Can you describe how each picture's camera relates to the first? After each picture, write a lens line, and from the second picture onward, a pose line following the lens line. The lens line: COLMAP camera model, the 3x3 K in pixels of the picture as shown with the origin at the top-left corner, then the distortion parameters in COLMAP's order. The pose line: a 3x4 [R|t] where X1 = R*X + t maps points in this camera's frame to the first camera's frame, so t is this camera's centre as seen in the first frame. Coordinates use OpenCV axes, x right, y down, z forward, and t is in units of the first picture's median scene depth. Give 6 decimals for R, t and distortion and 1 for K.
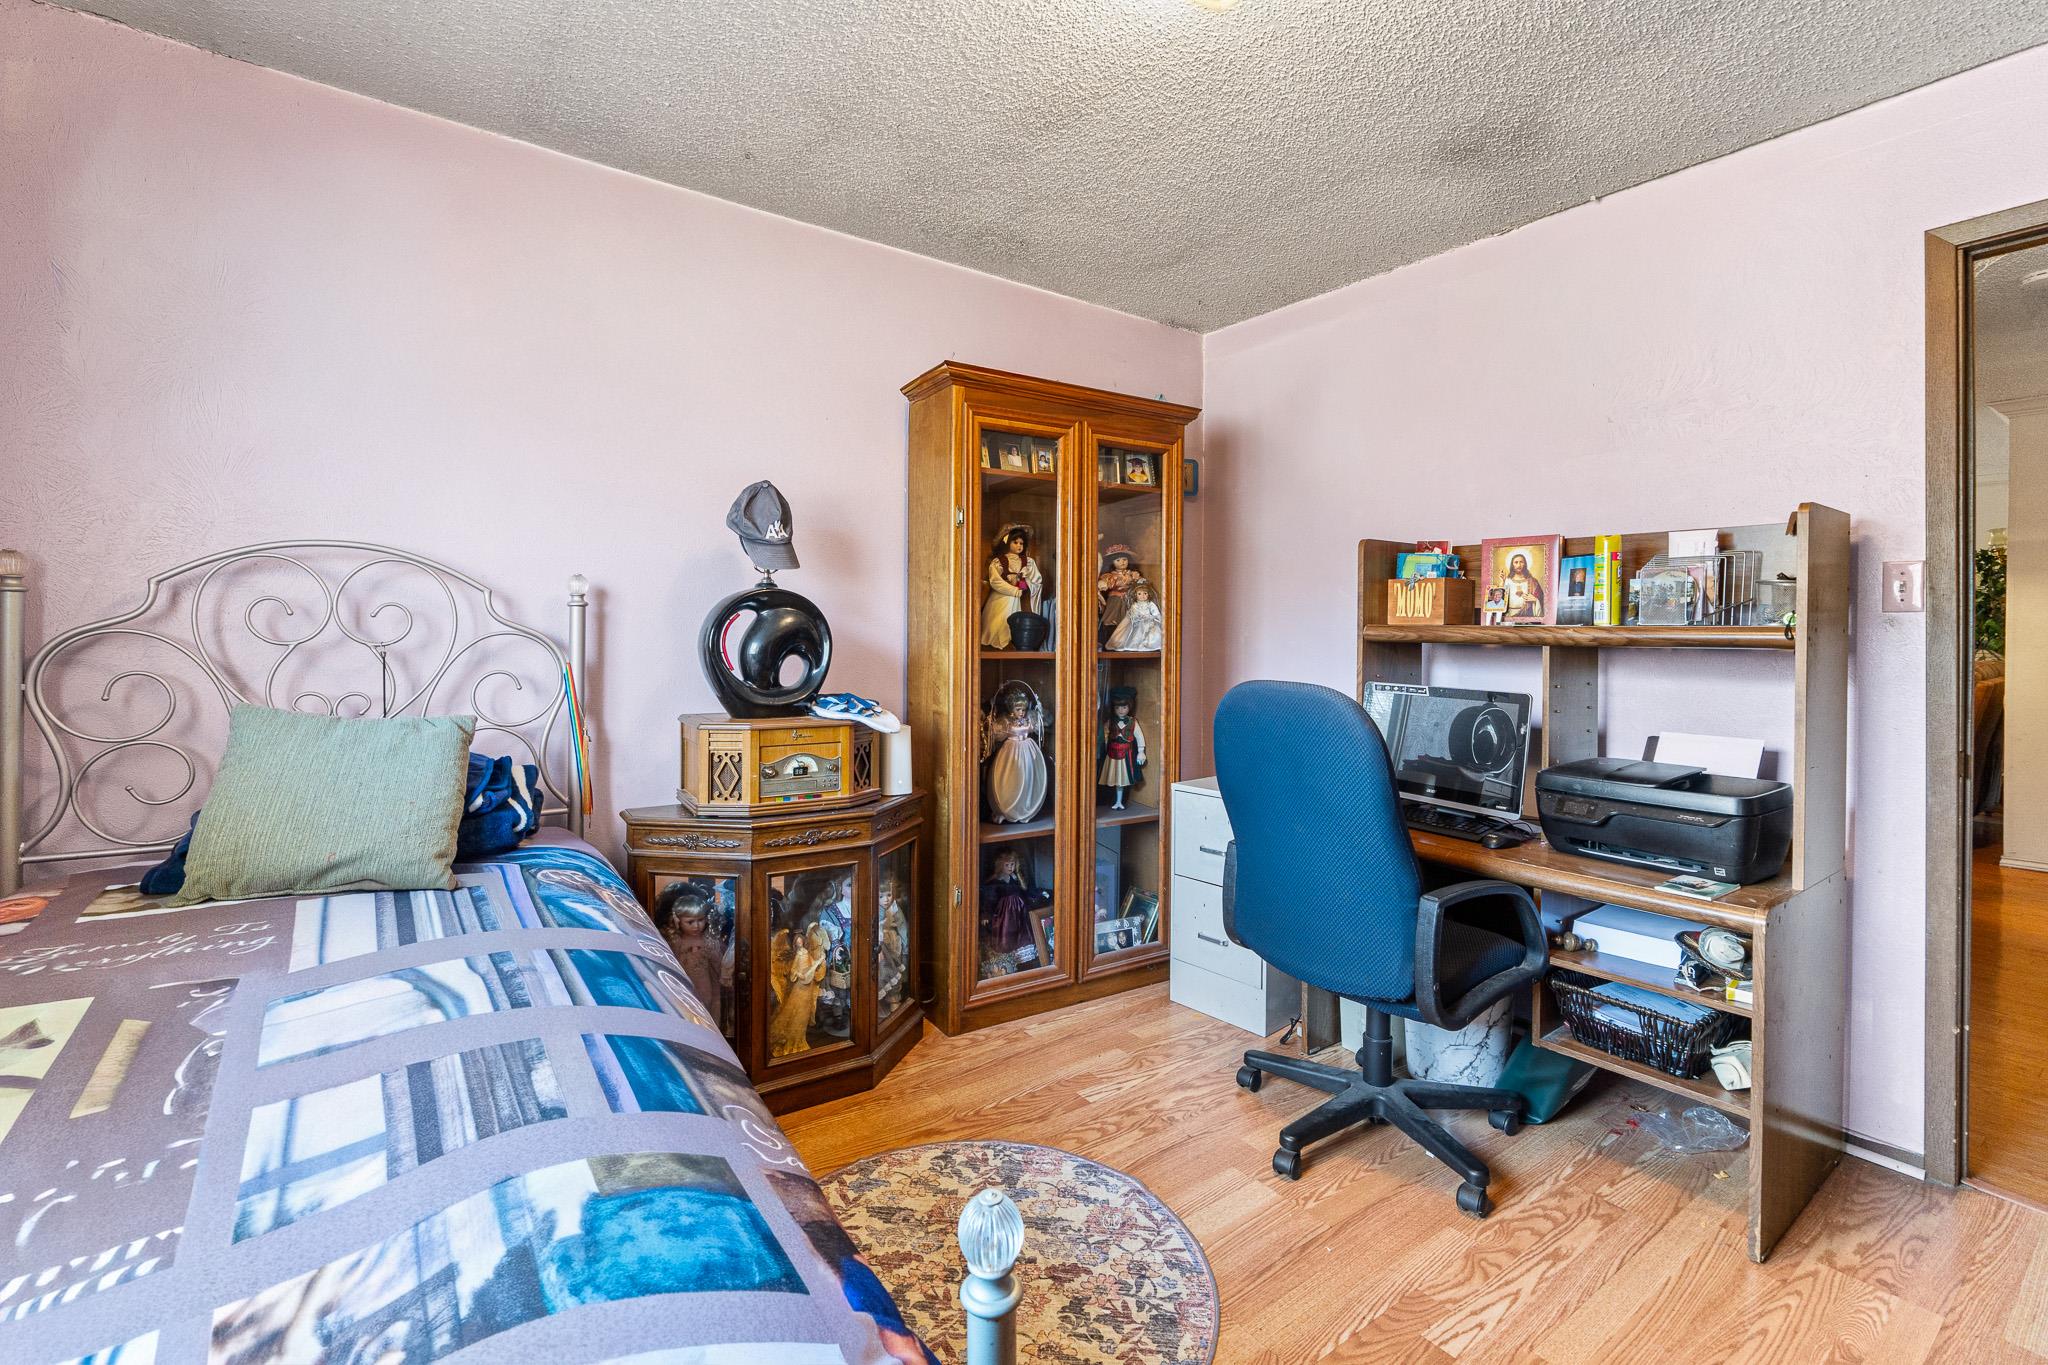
lens RADIAL K [[920.0, 0, 1022.4], [0, 920.0, 643.9], [0, 0, 1]] dist [-0.001973, -0.000095]
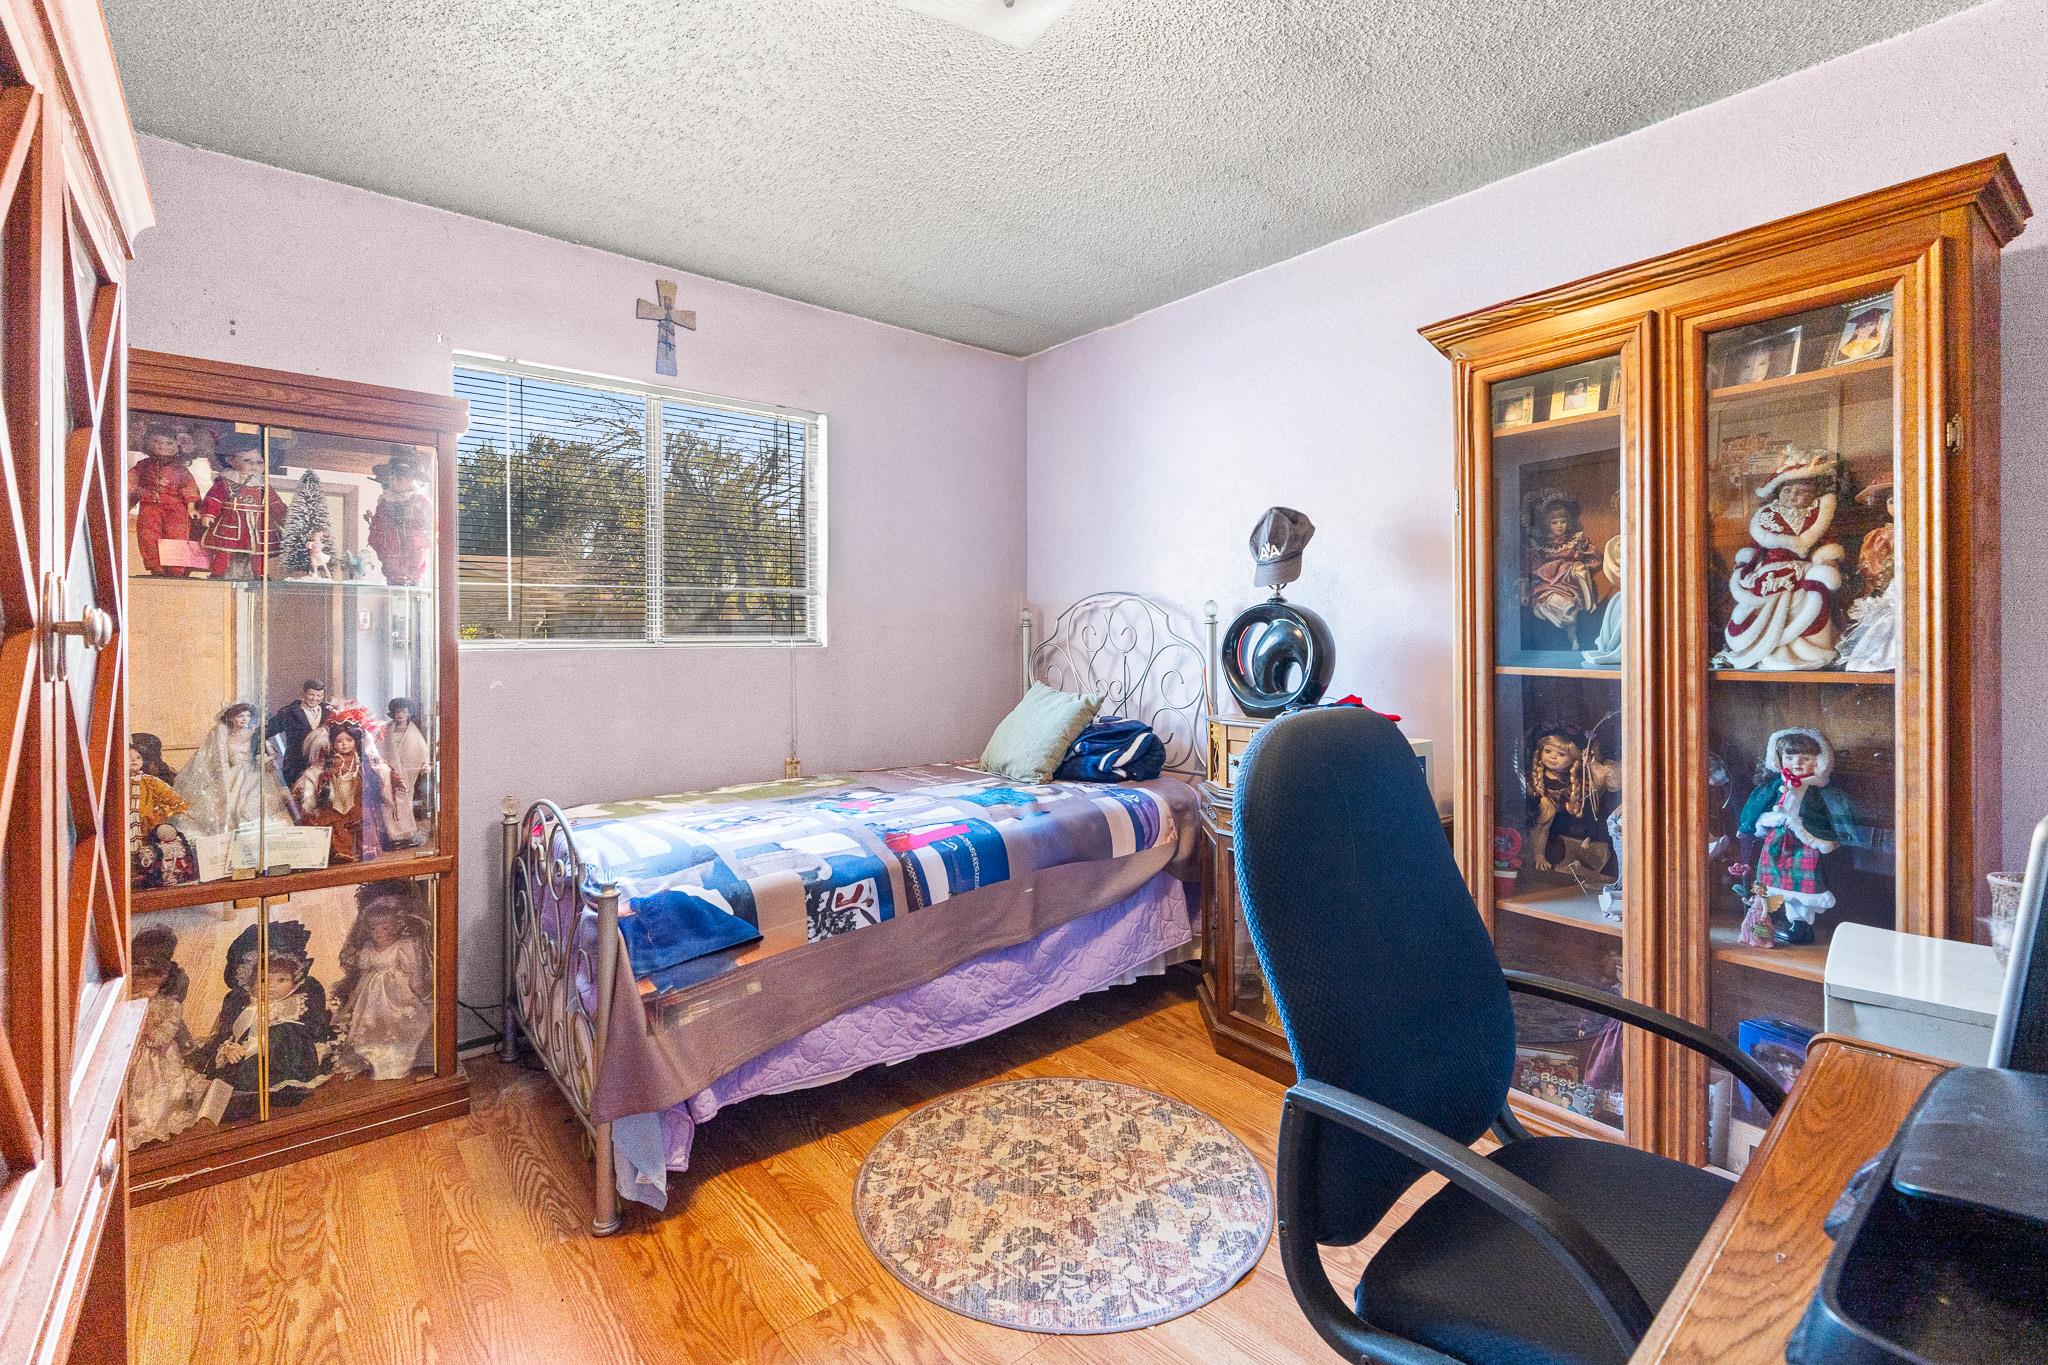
lens RADIAL K [[920.0, 0, 1022.4], [0, 920.0, 643.9], [0, 0, 1]] dist [-0.001973, -0.000095]
pose [[0.057112, -0.005609, -0.998352, 0.986119], [-0.006614, 0.999960, -0.005996, -0.001809], [0.998346, 0.006946, 0.057073, 0.750031]]
